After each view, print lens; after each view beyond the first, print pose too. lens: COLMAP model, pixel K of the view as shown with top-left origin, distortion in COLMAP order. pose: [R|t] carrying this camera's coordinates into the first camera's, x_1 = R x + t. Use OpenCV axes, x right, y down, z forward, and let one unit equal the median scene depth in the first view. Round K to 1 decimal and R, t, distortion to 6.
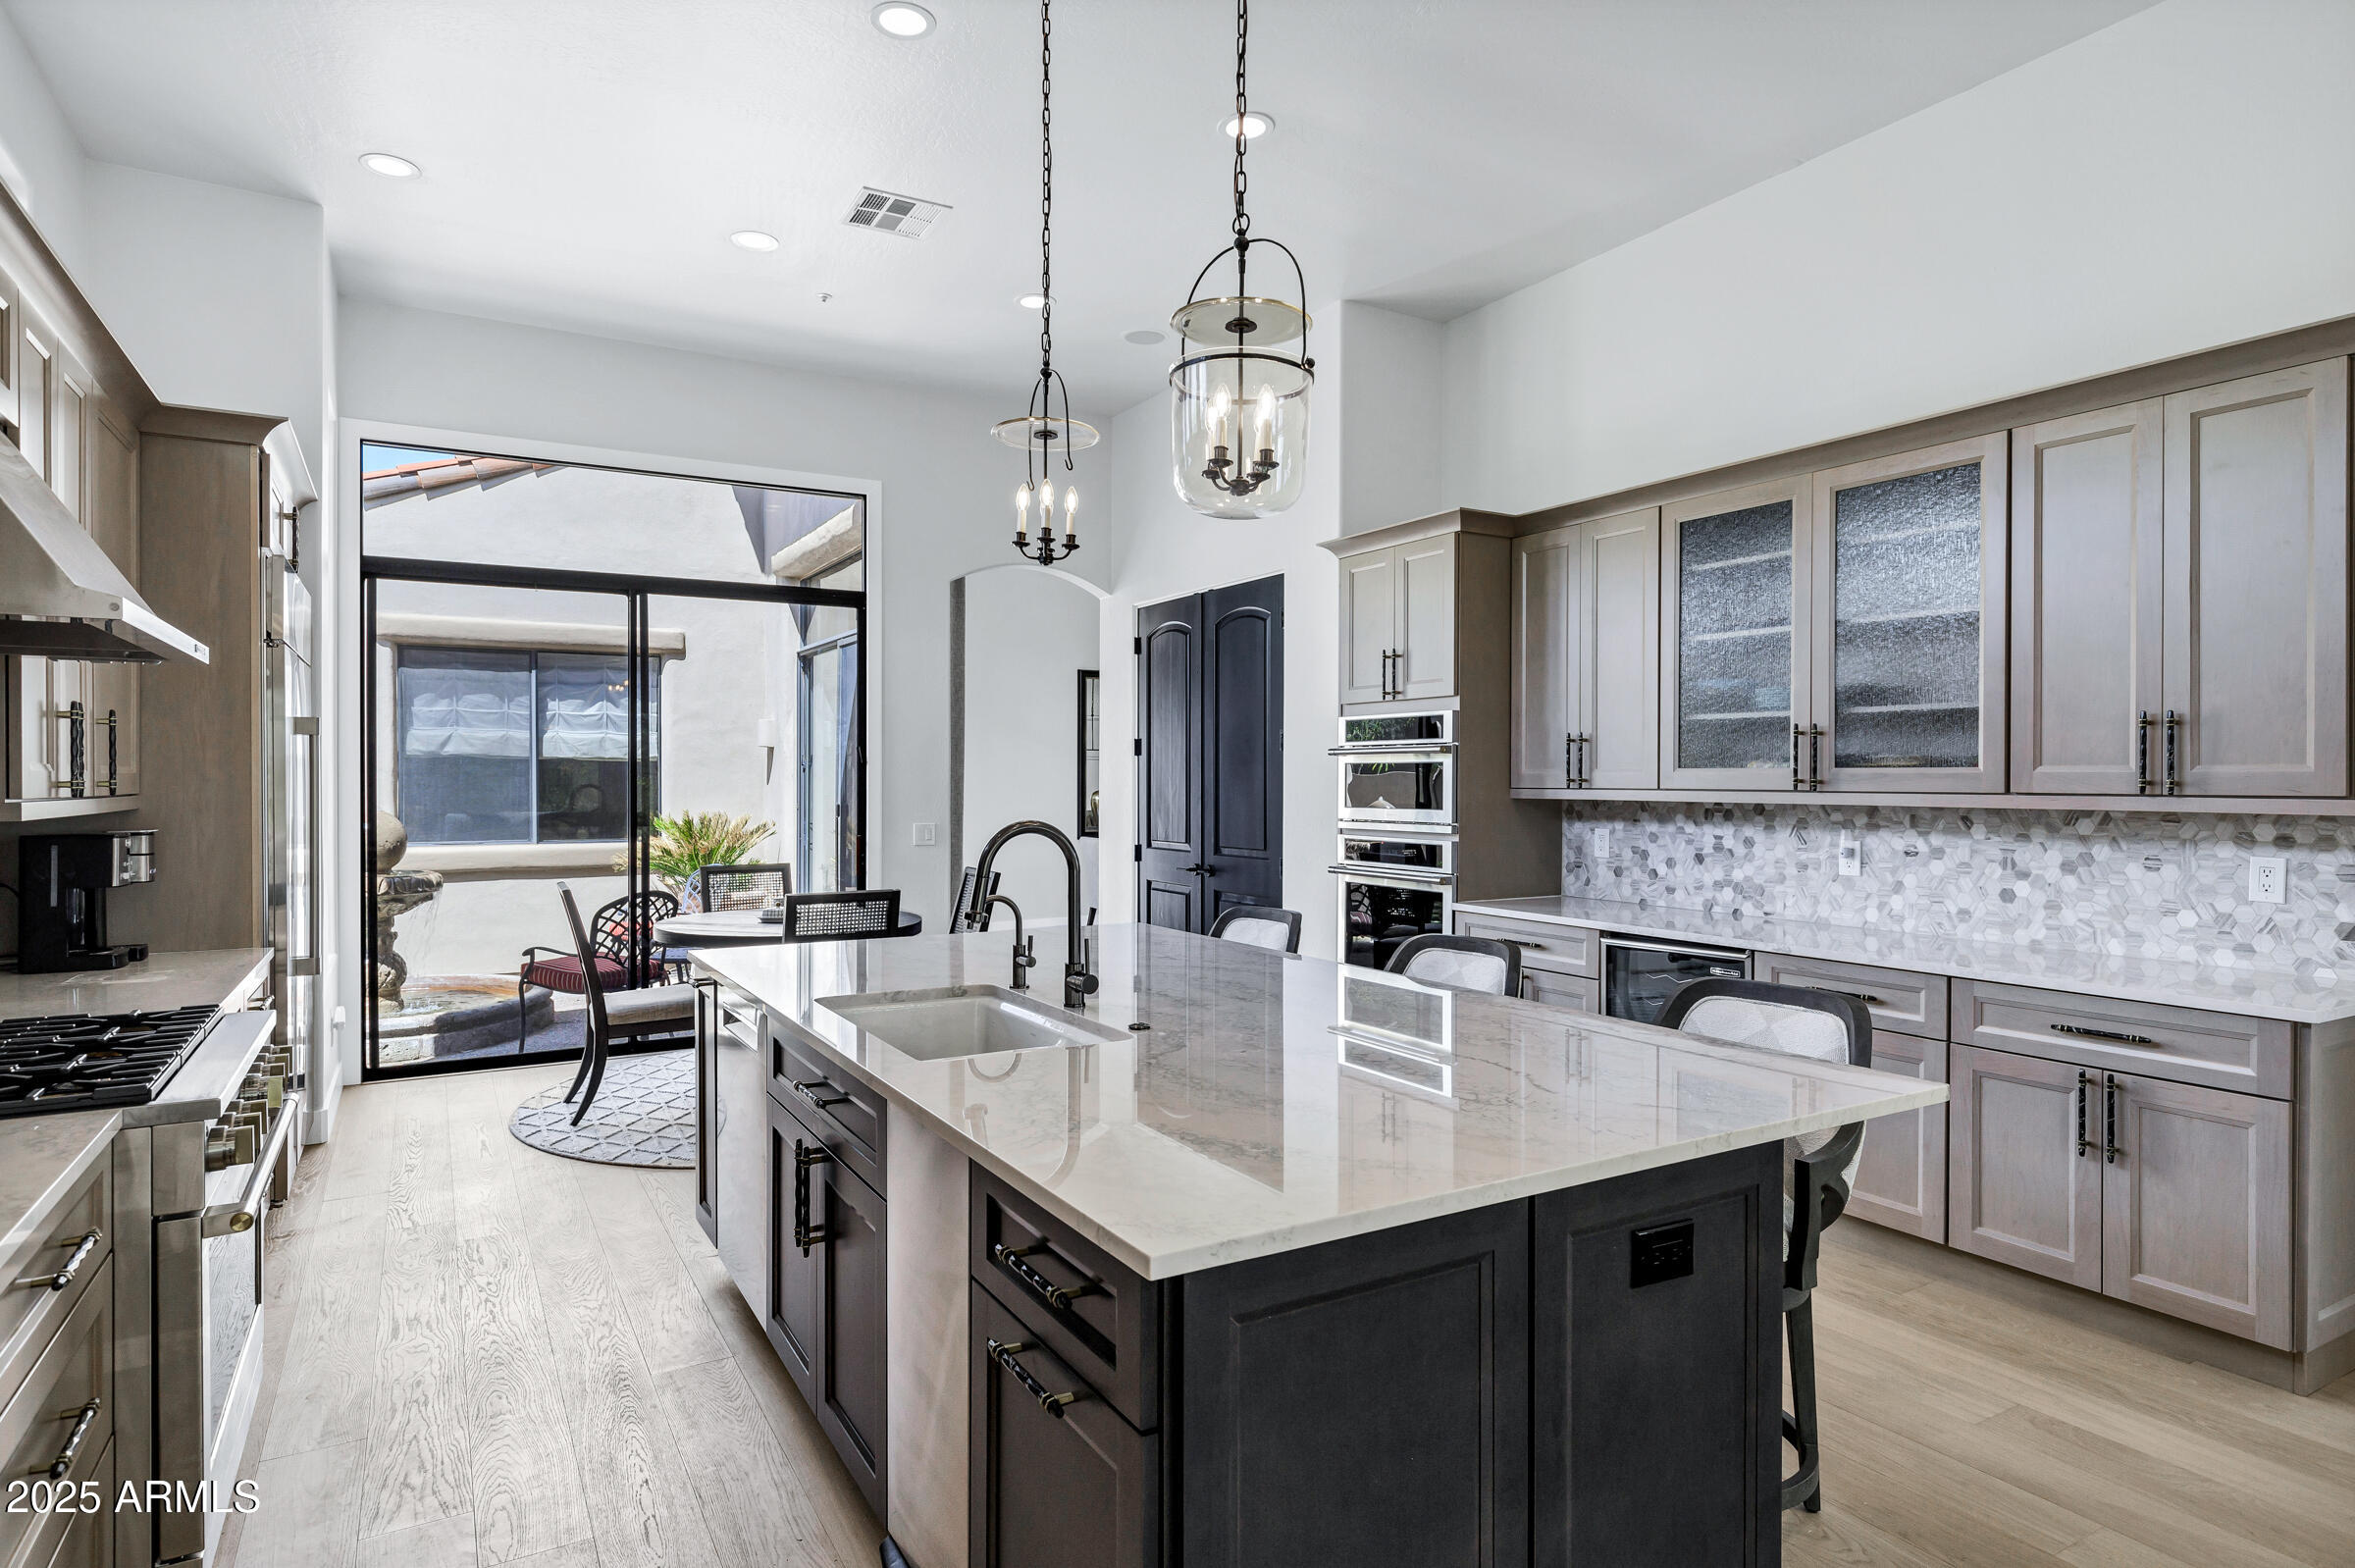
lens RADIAL K [[1282.6, 0, 1168.7], [0, 1282.6, 790.5], [0, 0, 1]] dist [-0.002993, 0.000131]
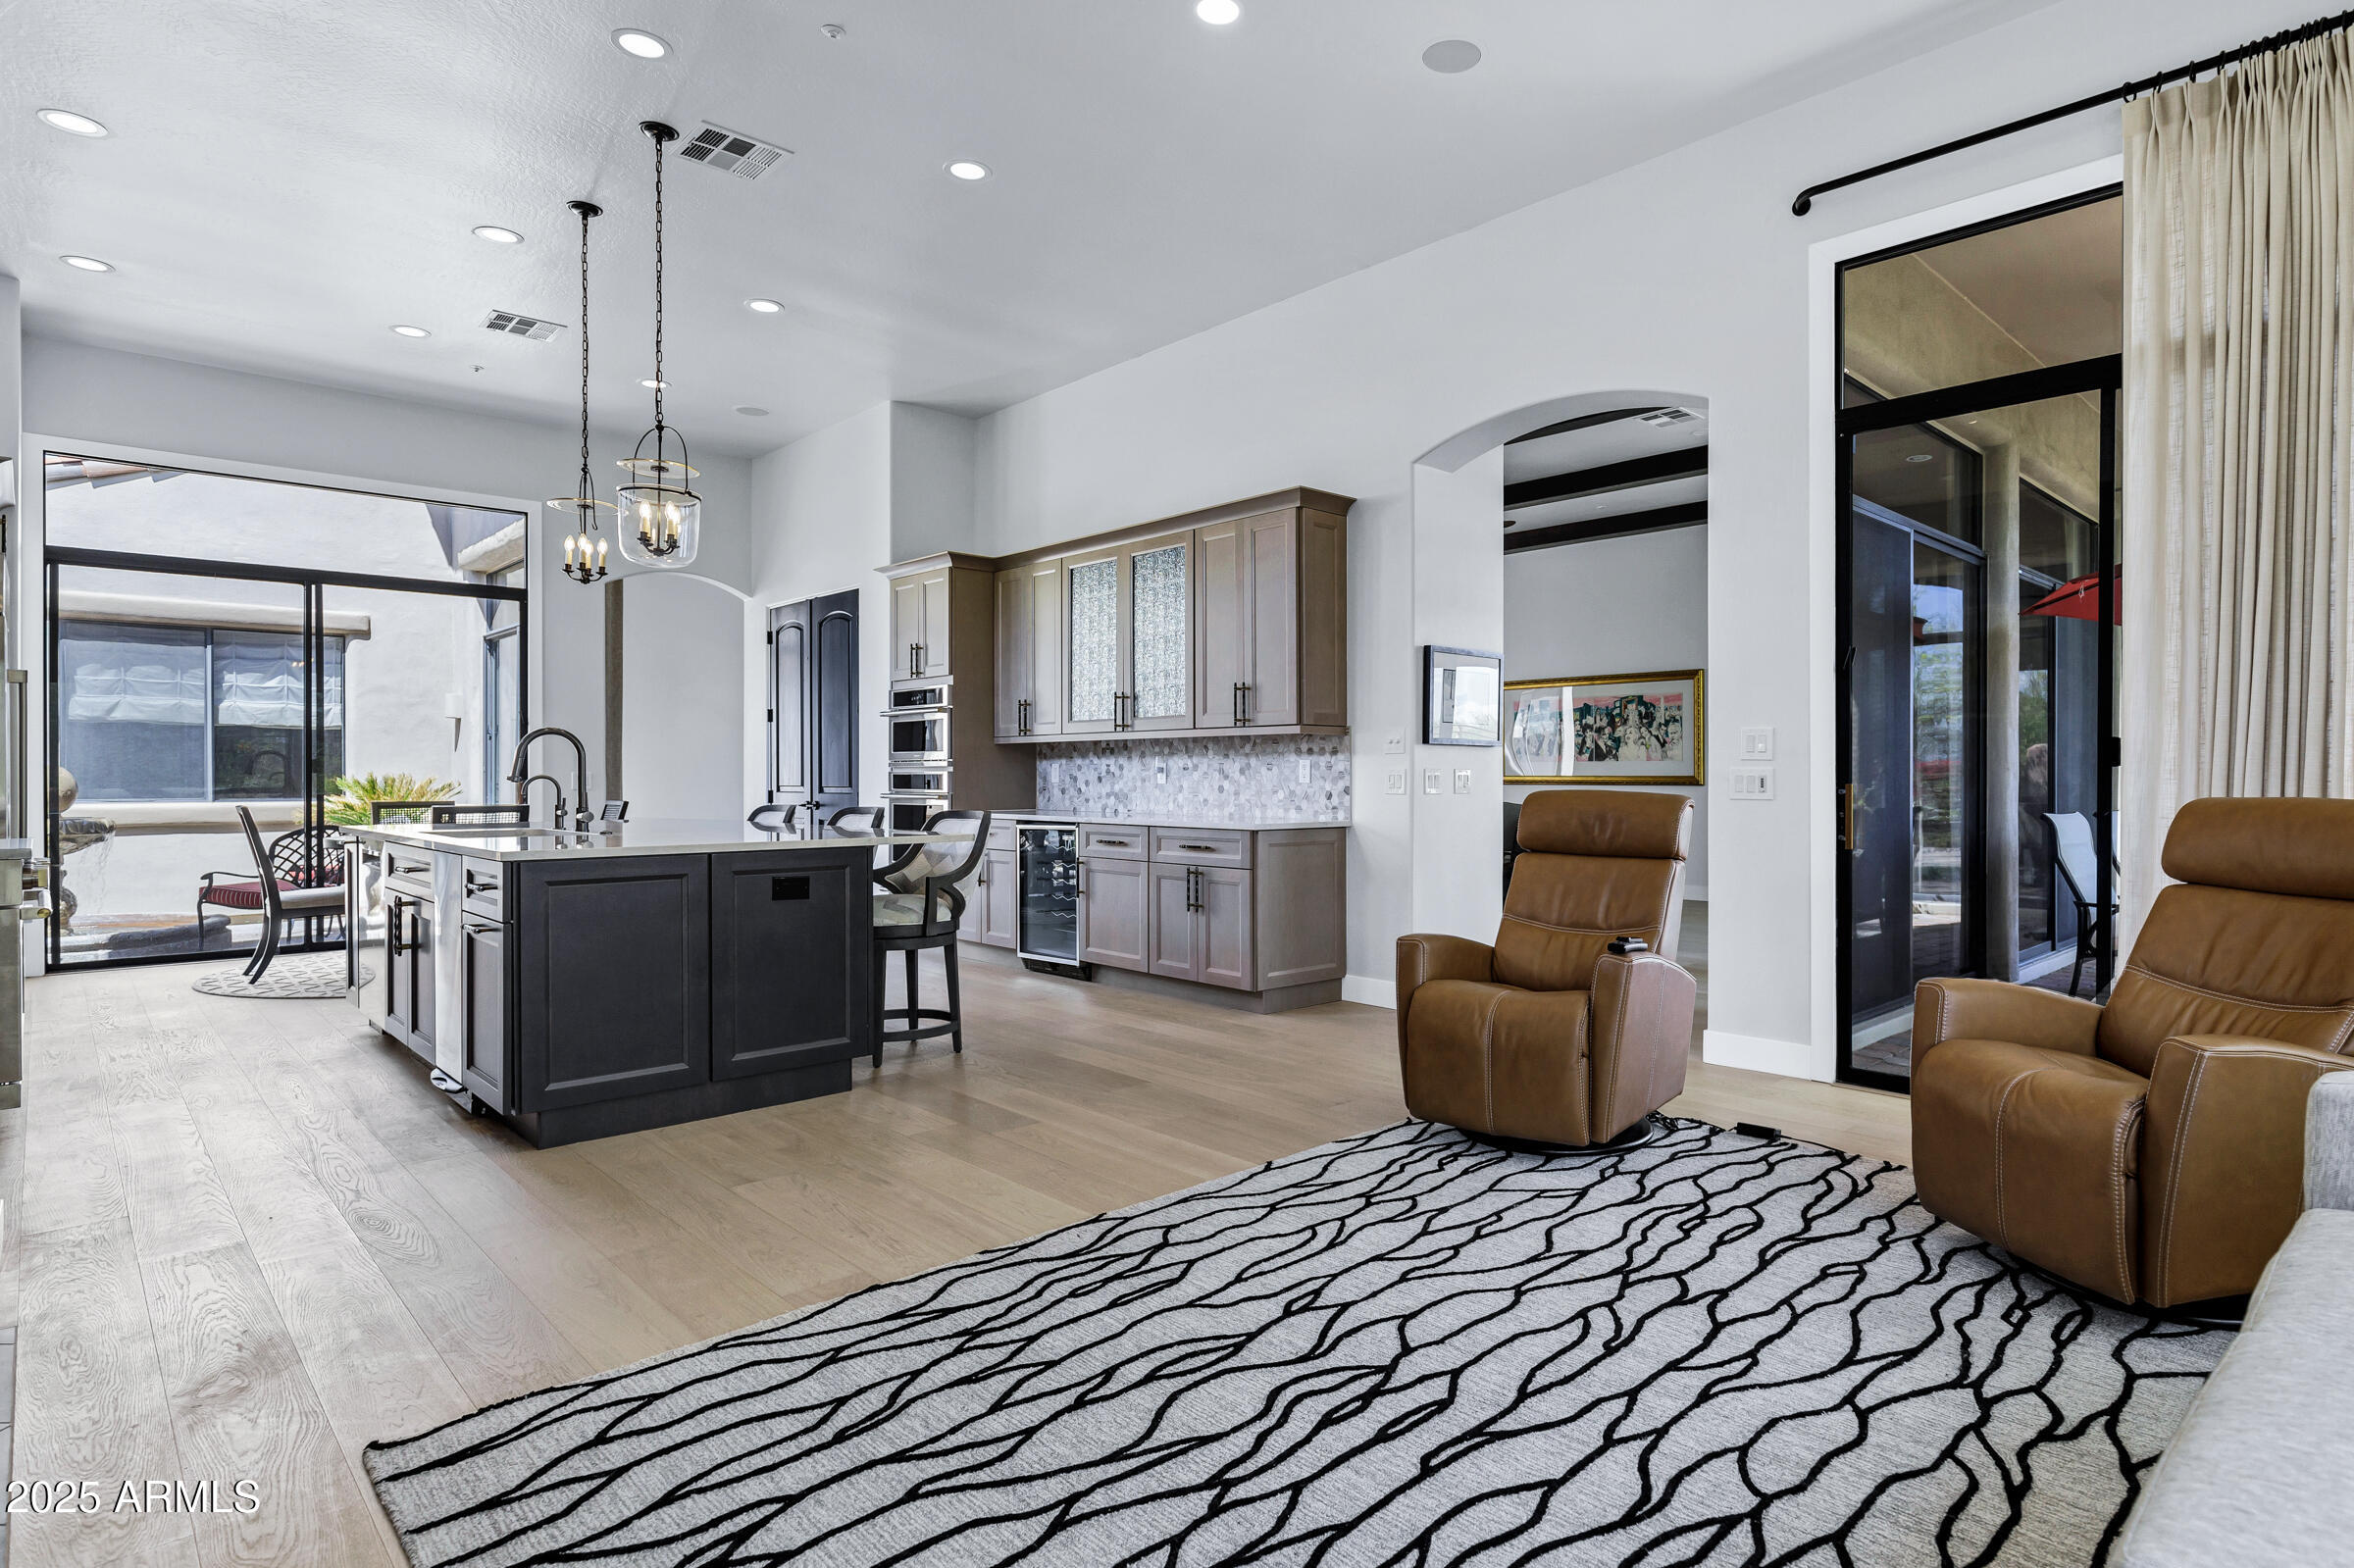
lens RADIAL K [[1235.0, 0, 1316.4], [0, 1235.0, 780.3], [0, 0, 1]] dist [0.001289, -0.000246]
pose [[0.962225, -0.003708, 0.272229, 0.242188], [0.005598, 0.999965, -0.006165, 0.061889], [-0.272197, 0.007455, 0.962213, -0.518683]]
